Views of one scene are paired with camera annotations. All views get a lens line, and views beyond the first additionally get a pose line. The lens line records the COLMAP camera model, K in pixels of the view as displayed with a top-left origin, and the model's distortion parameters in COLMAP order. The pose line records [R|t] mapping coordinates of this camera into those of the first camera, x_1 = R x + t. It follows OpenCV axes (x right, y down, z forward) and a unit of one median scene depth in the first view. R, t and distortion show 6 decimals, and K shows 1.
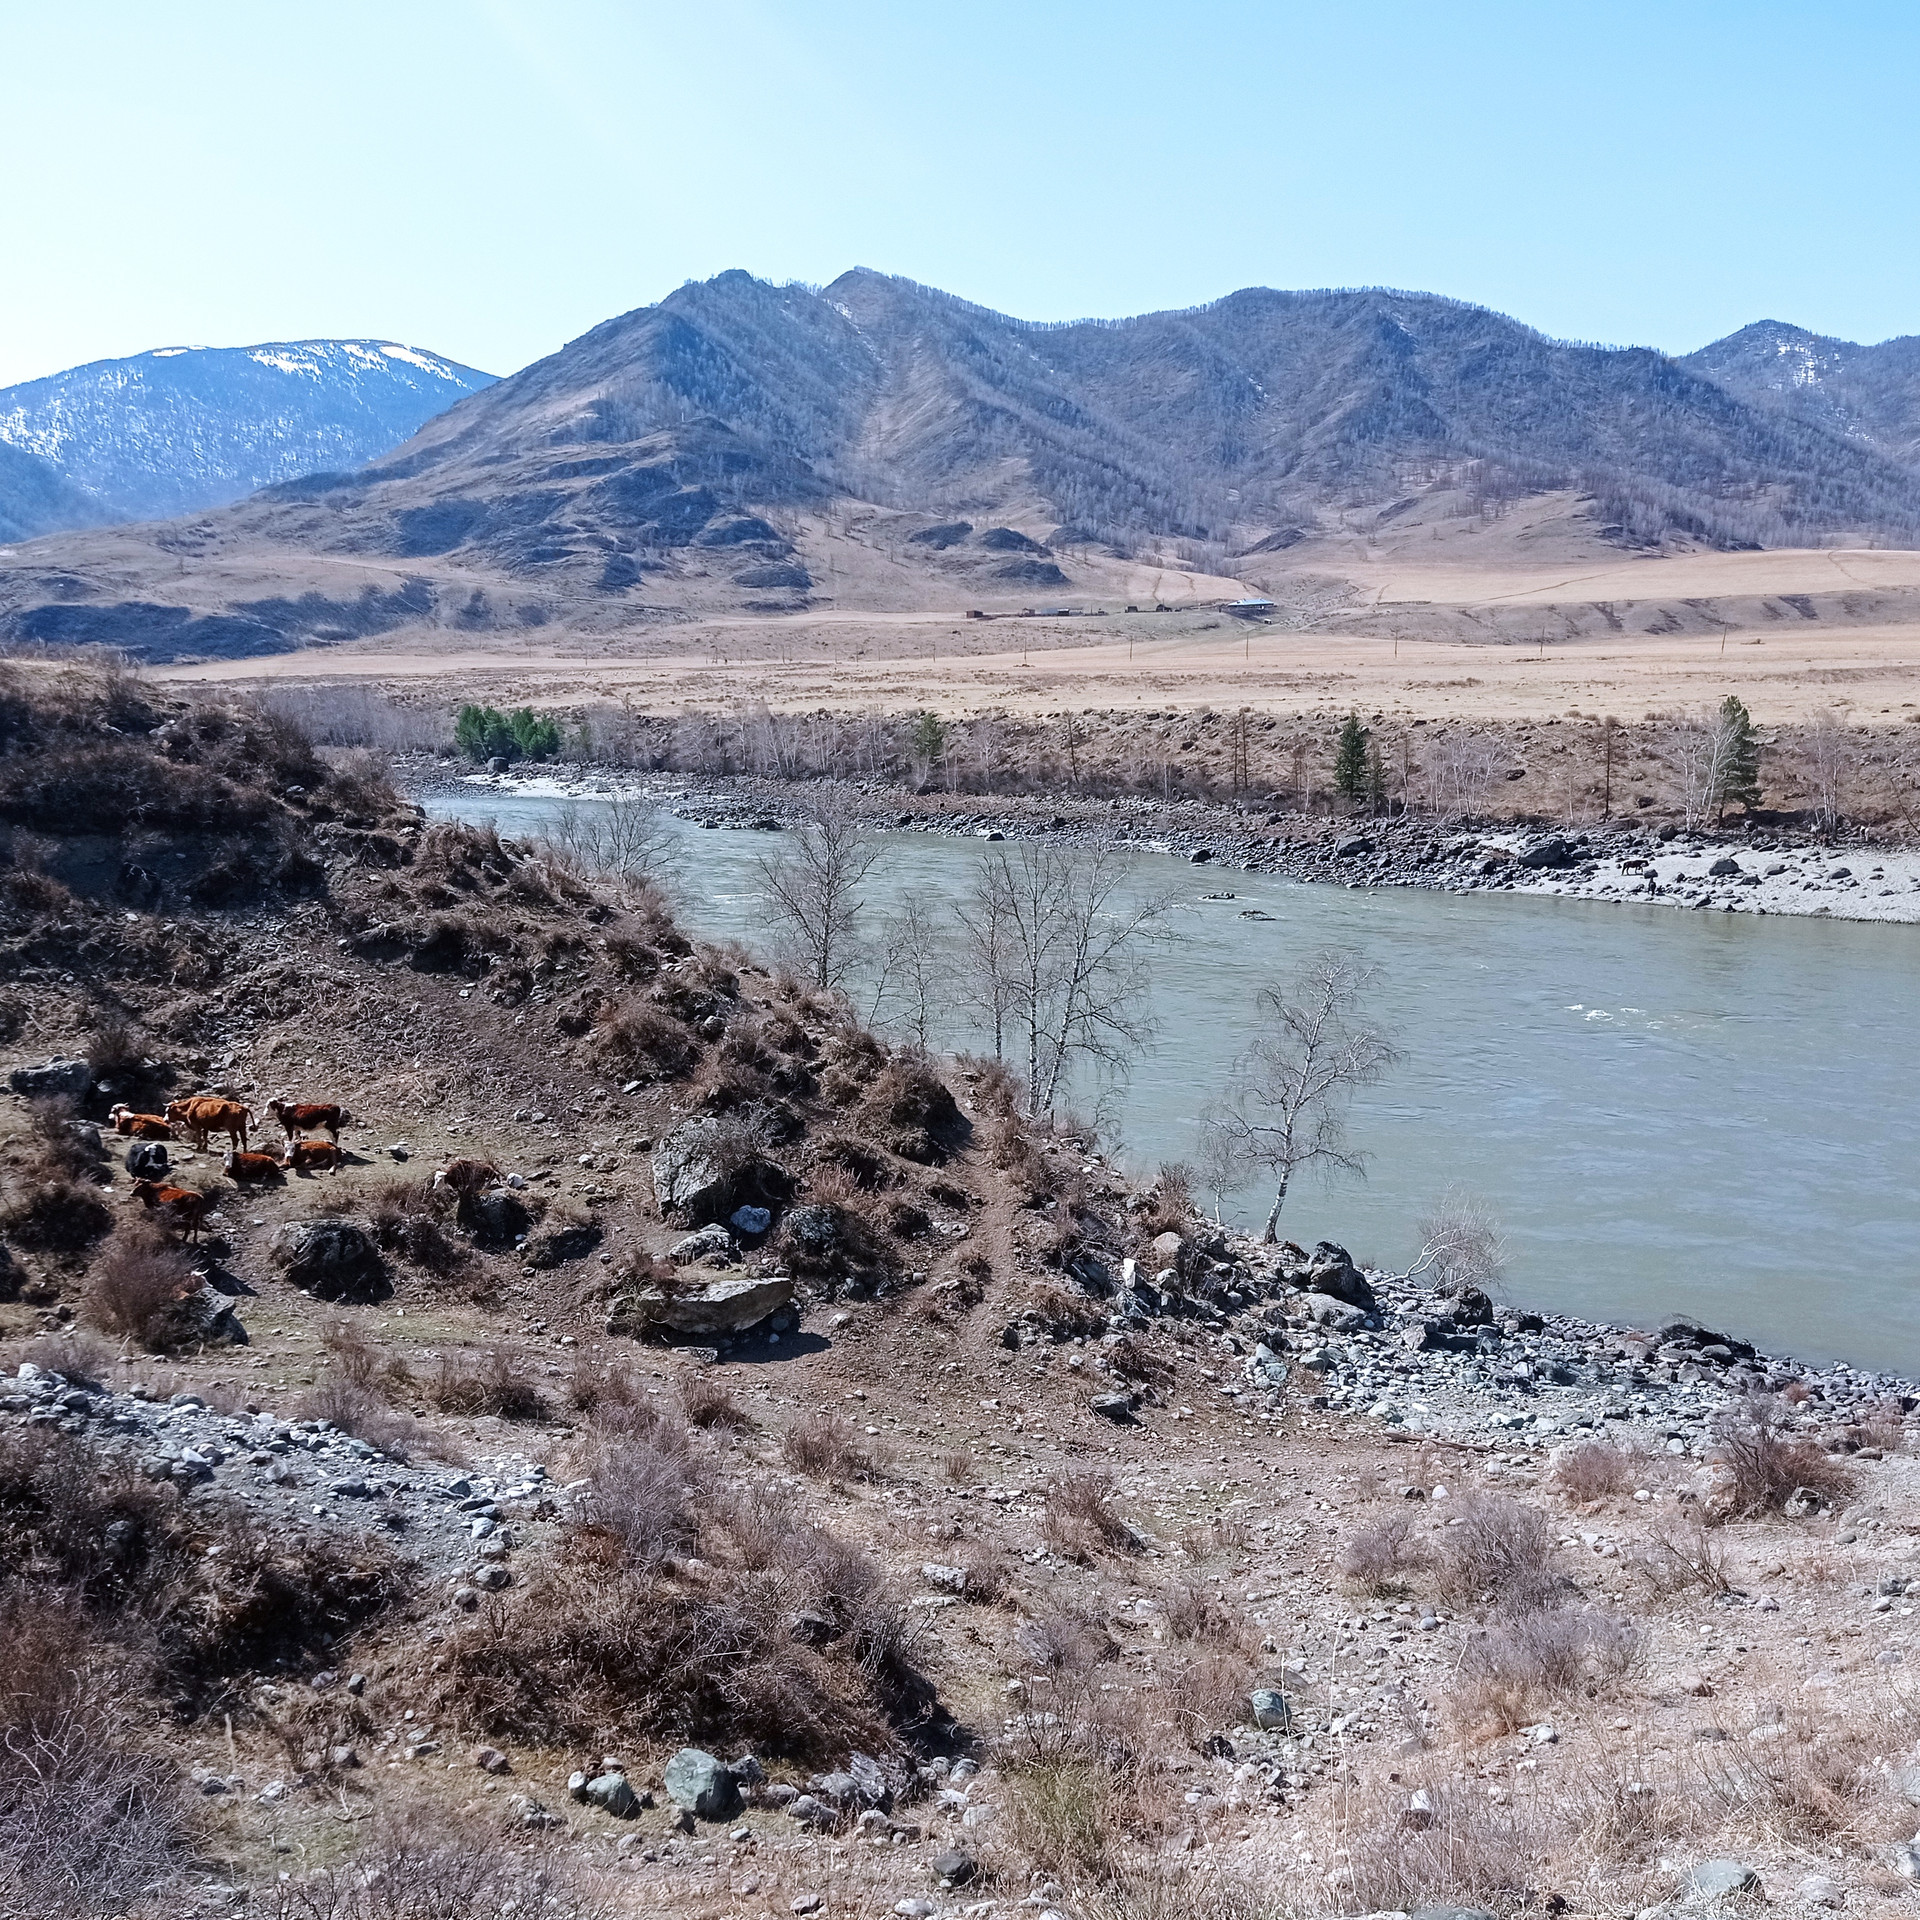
lens RADIAL K [[1937.0, 0, 959.4], [0, 1937.0, 957.3], [0, 0, 1]] dist [0.078363, 0.000000]
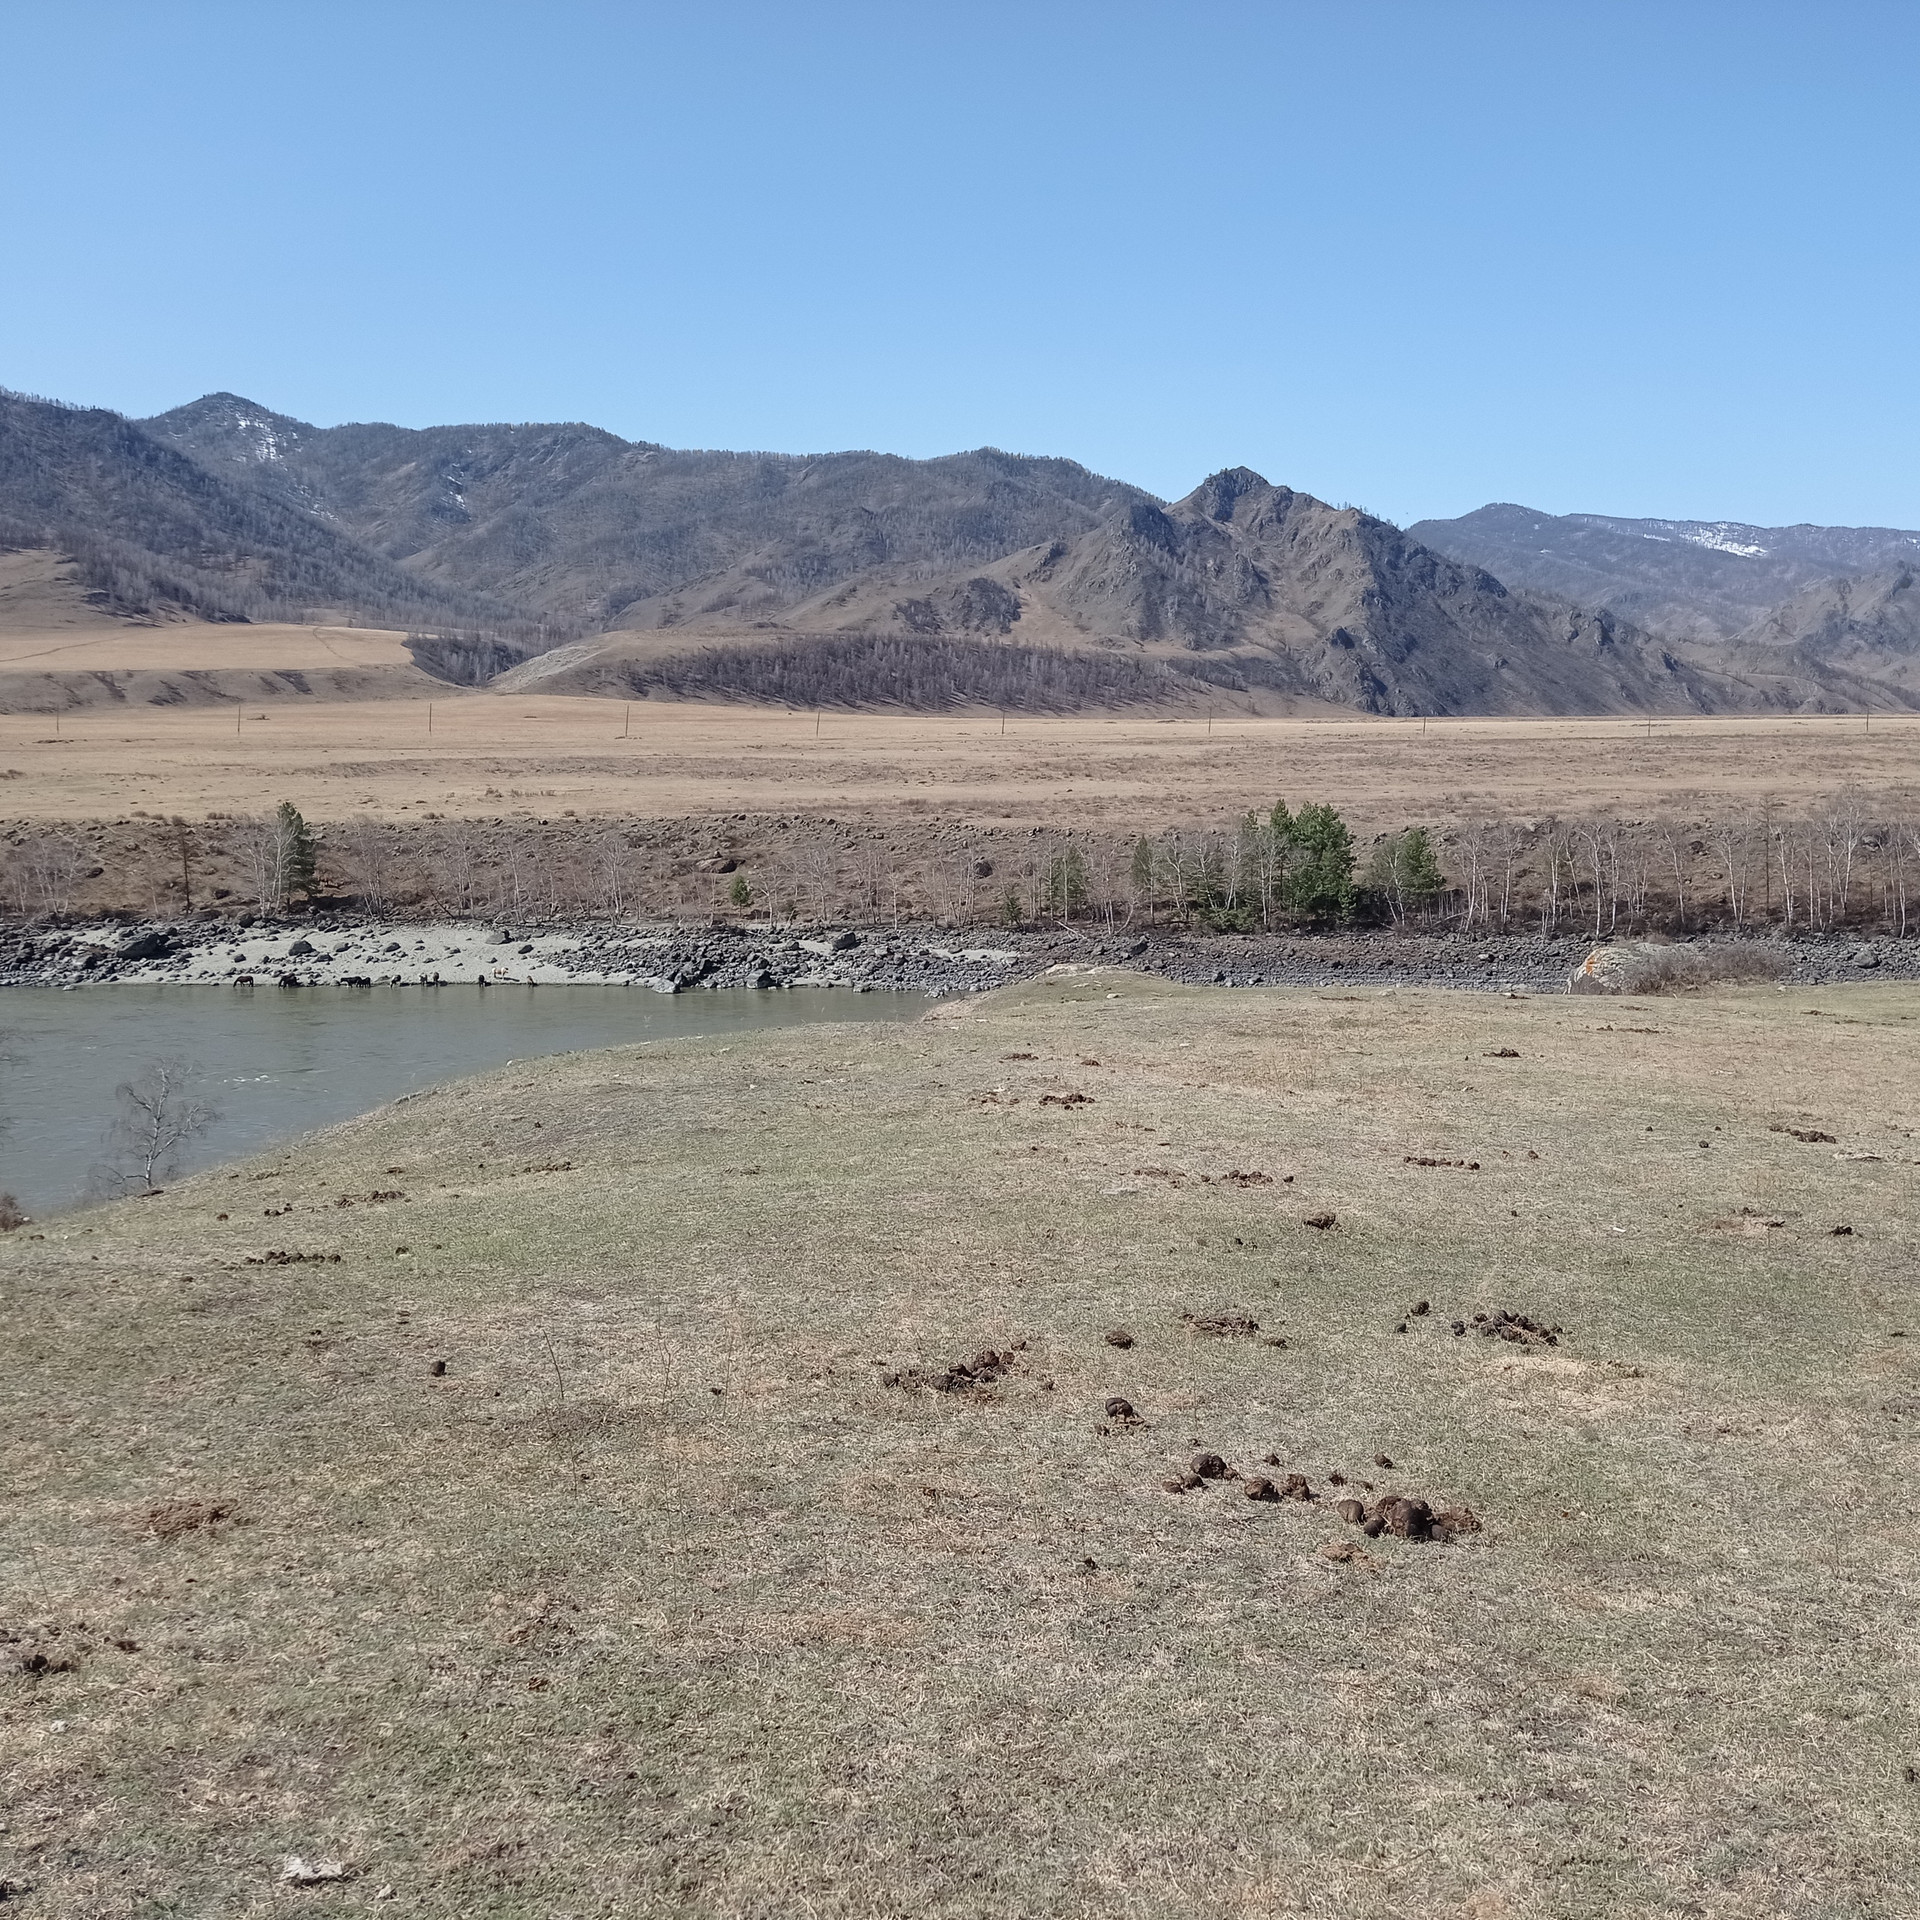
lens RADIAL K [[1937.0, 0, 906.6], [0, 1937.0, 942.1], [0, 0, 1]] dist [0.078363, 0.000000]
pose [[0.765233, -0.070431, 0.639889, -0.076325], [0.097627, 0.995197, -0.007212, -0.004584], [-0.636307, 0.067989, 0.768434, -0.127677]]
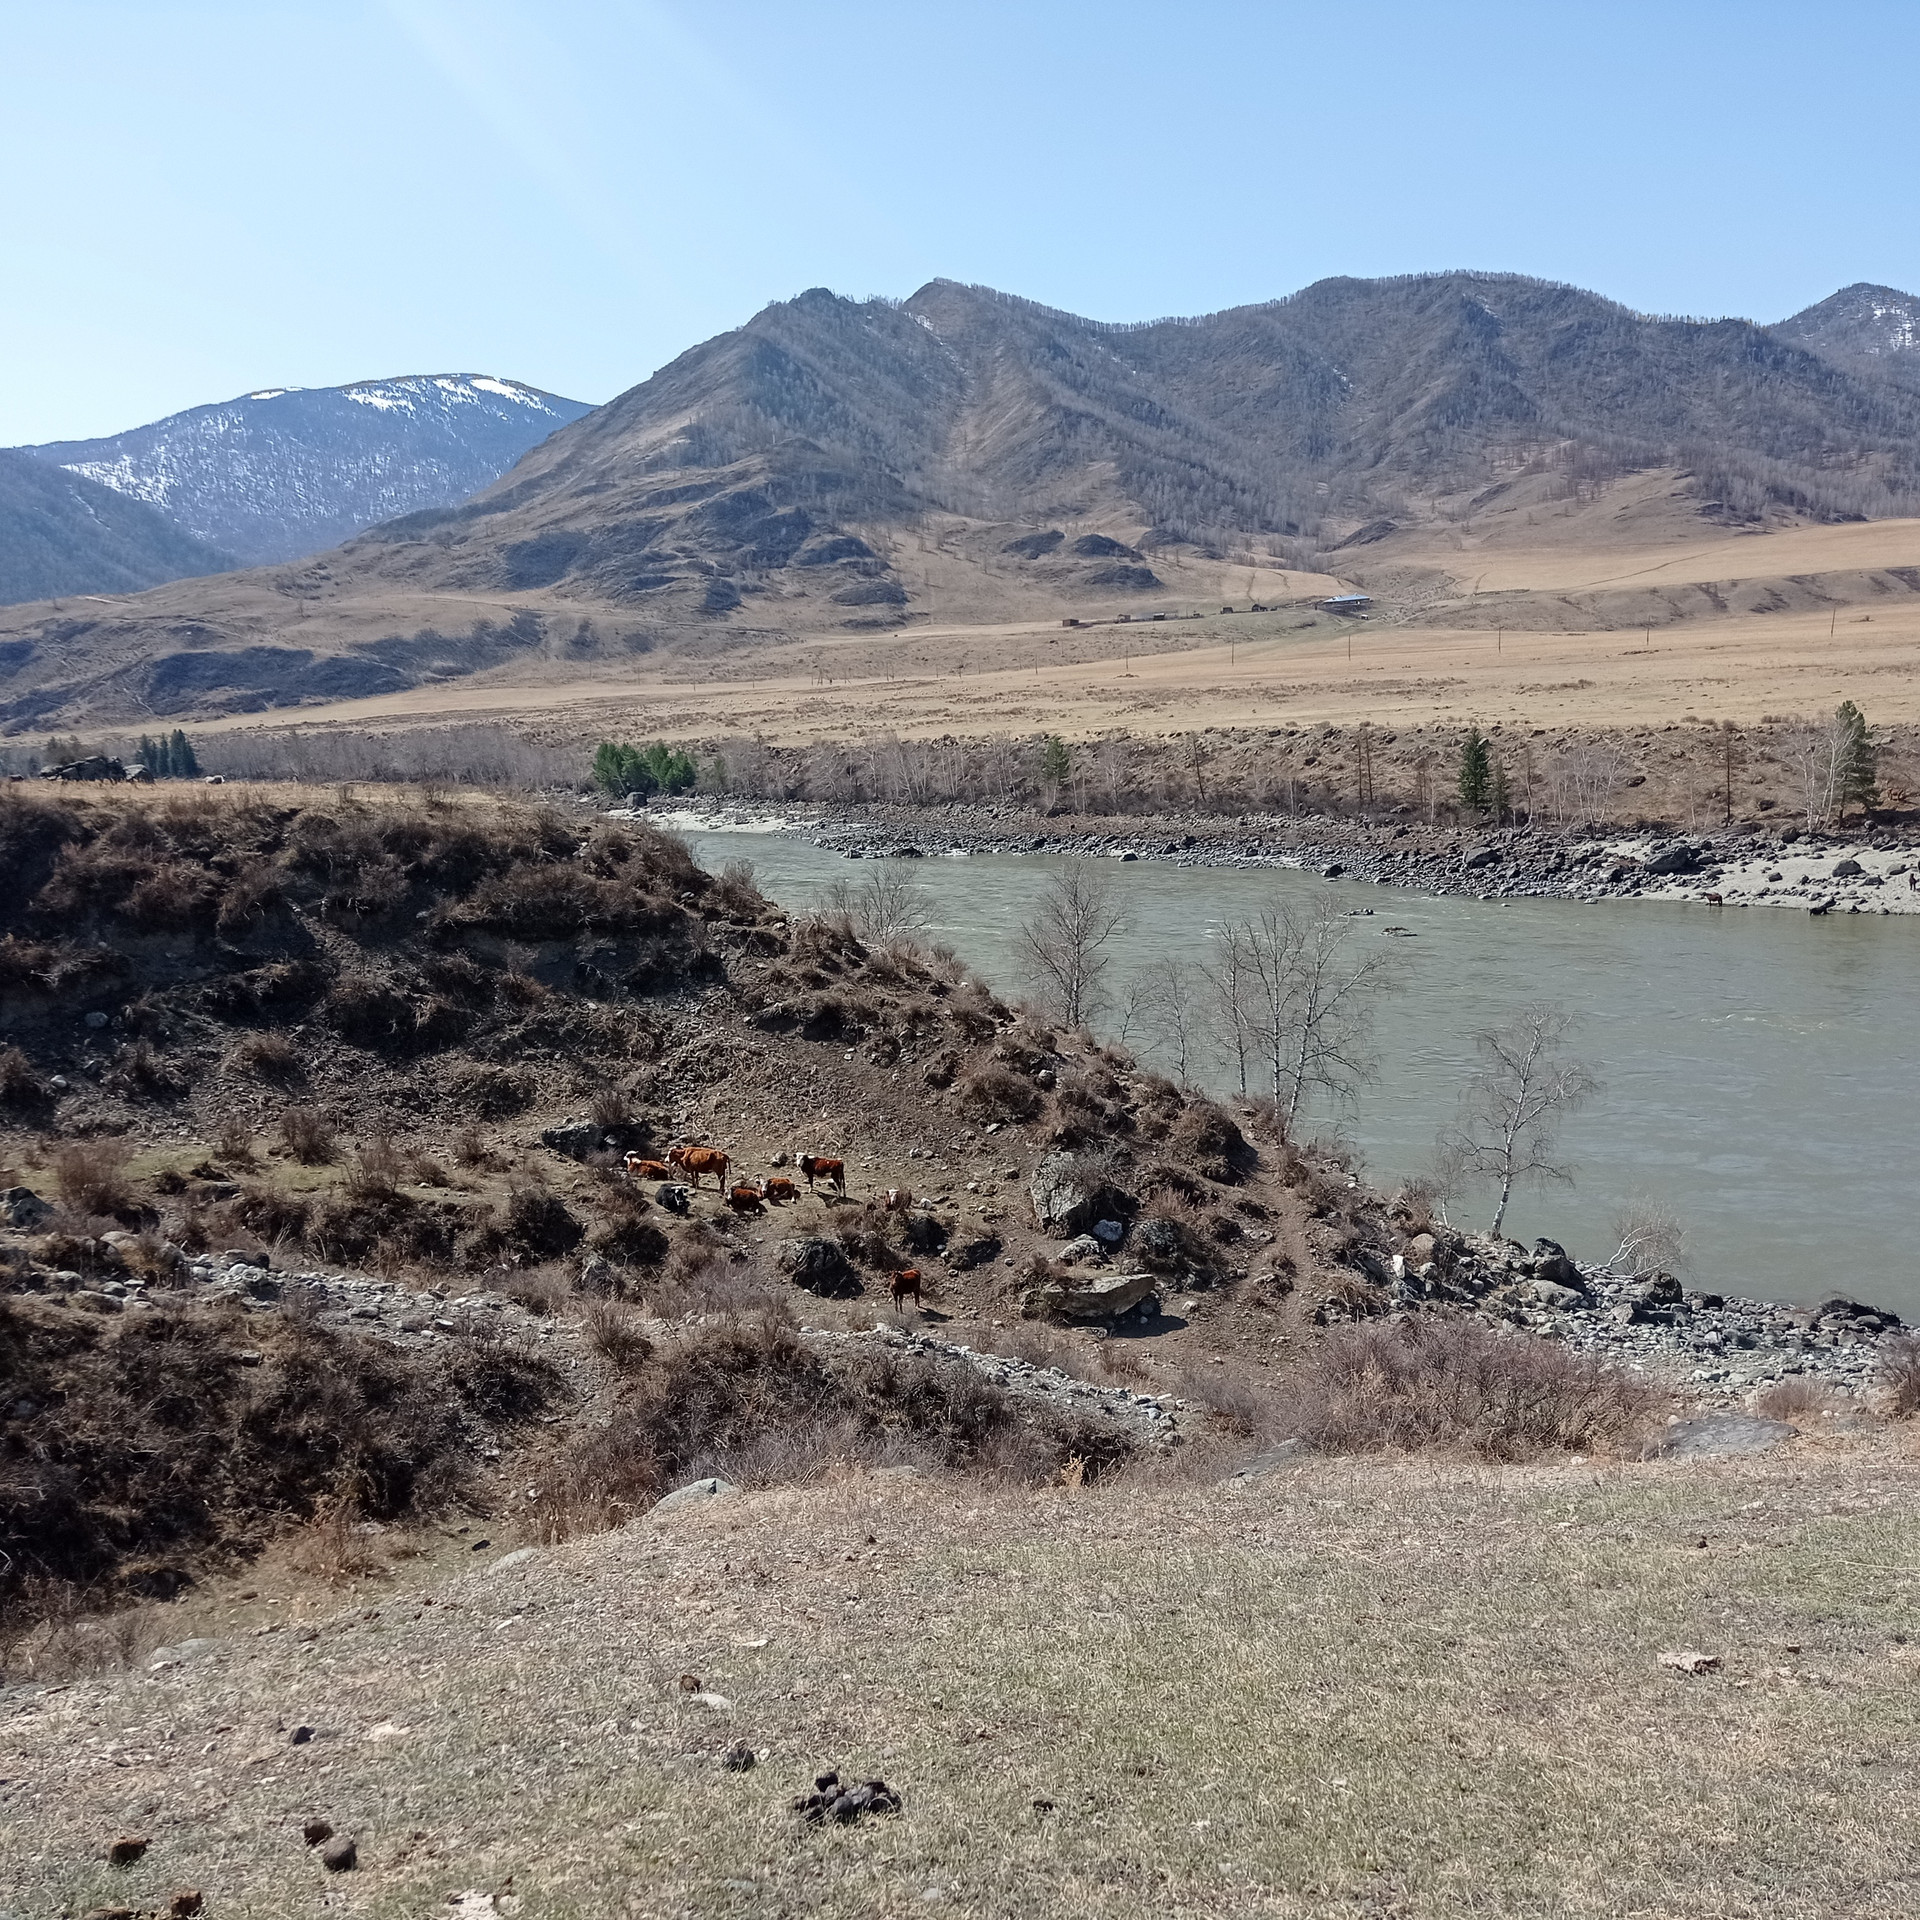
lens RADIAL K [[1937.0, 0, 977.8], [0, 1937.0, 939.4], [0, 0, 1]] dist [0.078363, 0.000000]
pose [[0.998530, -0.032572, -0.043332, -0.023370], [0.032015, 0.999396, -0.013490, -0.008053], [0.043745, 0.012083, 0.998970, -0.054436]]
